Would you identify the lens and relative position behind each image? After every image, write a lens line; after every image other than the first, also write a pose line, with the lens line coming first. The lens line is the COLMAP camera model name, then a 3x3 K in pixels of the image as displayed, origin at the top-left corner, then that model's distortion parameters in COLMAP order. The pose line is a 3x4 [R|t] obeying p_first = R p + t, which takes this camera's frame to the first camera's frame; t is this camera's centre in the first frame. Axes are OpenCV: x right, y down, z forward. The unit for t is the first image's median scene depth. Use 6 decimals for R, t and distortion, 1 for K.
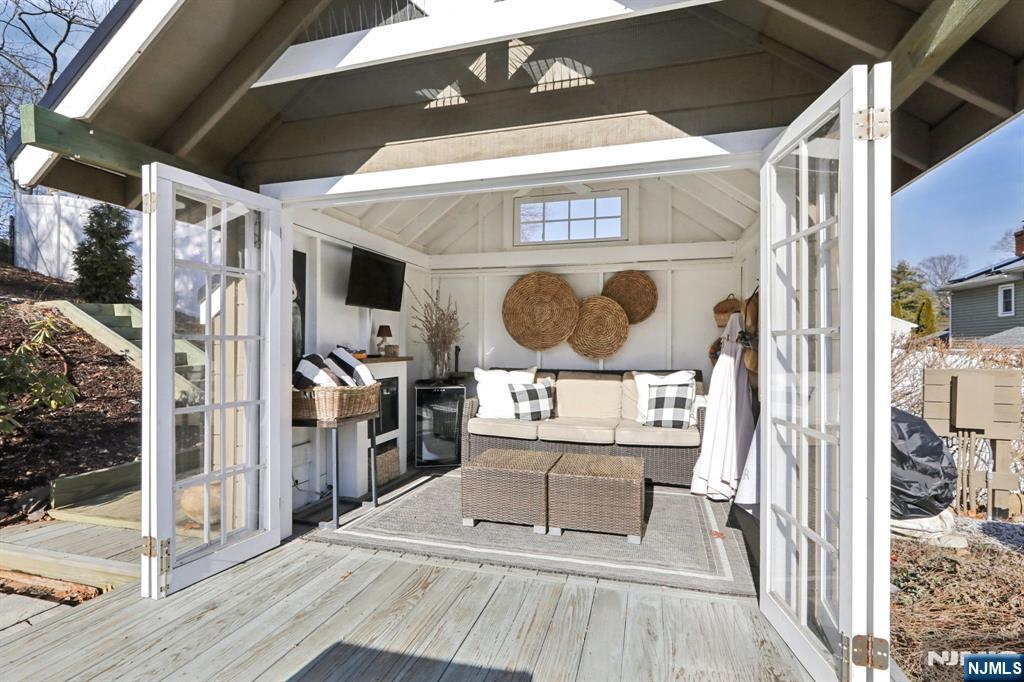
lens RADIAL K [[459.5, 0, 512.0], [0, 459.5, 341.0], [0, 0, 1]] dist [-0.000222, 0.000220]
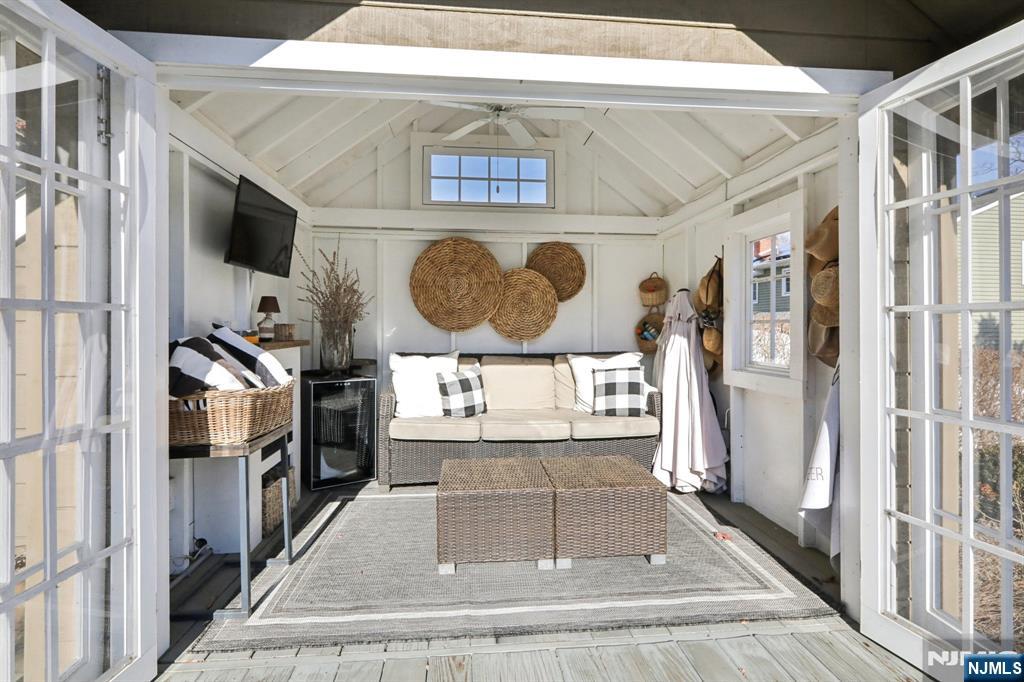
lens RADIAL K [[478.8, 0, 508.9], [0, 478.8, 326.4], [0, 0, 1]] dist [0.000318, -0.000007]
pose [[0.941963, 0.001083, 0.335716, -0.179478], [-0.003994, 0.999960, 0.007980, 0.005141], [-0.335694, -0.008858, 0.941930, 0.183578]]
